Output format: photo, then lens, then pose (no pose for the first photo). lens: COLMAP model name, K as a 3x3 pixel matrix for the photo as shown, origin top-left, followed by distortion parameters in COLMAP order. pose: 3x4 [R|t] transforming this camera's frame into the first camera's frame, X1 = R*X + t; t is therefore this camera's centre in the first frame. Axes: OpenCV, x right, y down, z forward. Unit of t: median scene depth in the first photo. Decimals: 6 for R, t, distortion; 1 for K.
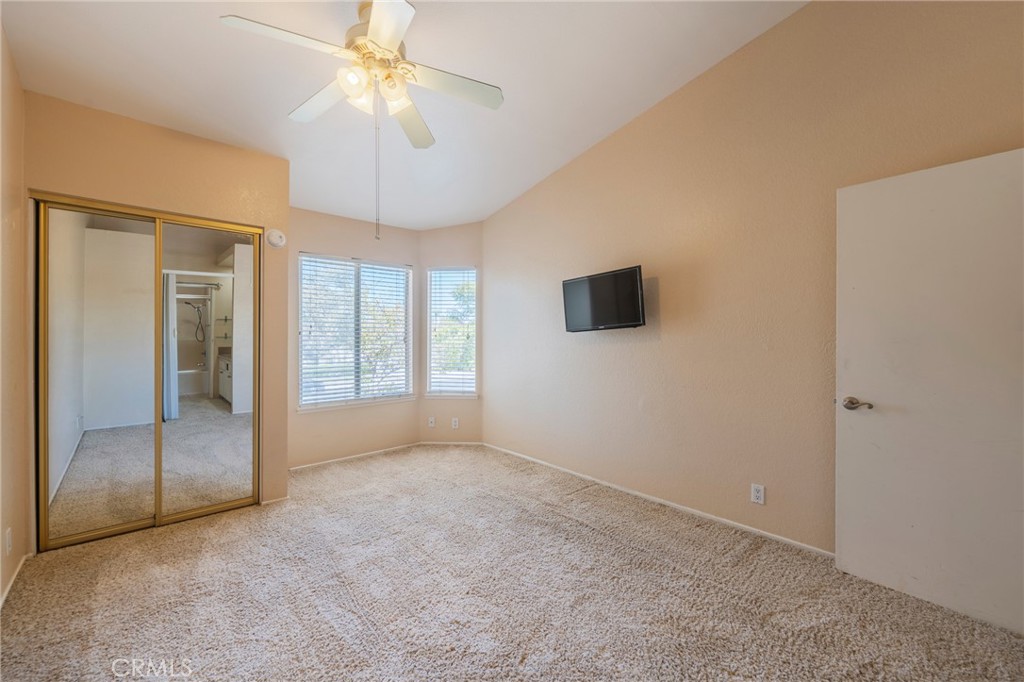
lens RADIAL K [[414.5, 0, 511.6], [0, 414.5, 332.3], [0, 0, 1]] dist [-0.001876, -0.000301]
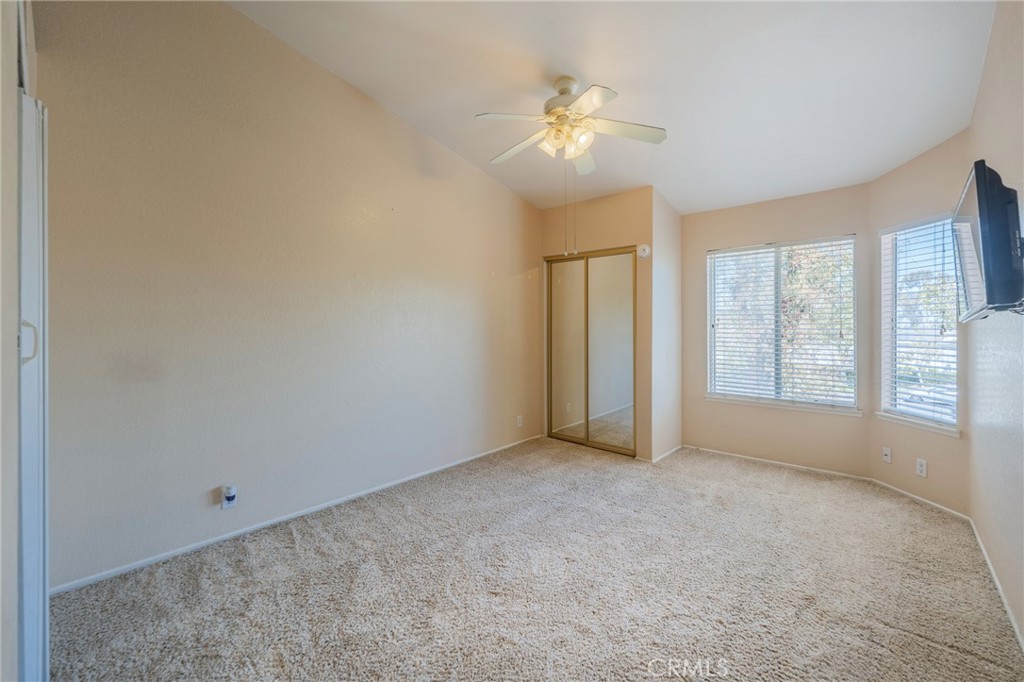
lens RADIAL K [[414.5, 0, 511.6], [0, 414.5, 332.3], [0, 0, 1]] dist [-0.001876, -0.000301]
pose [[0.097899, 0.008382, -0.995161, 0.520750], [0.010572, 0.999899, 0.009462, 0.002160], [0.995140, -0.011447, 0.097801, 0.393240]]
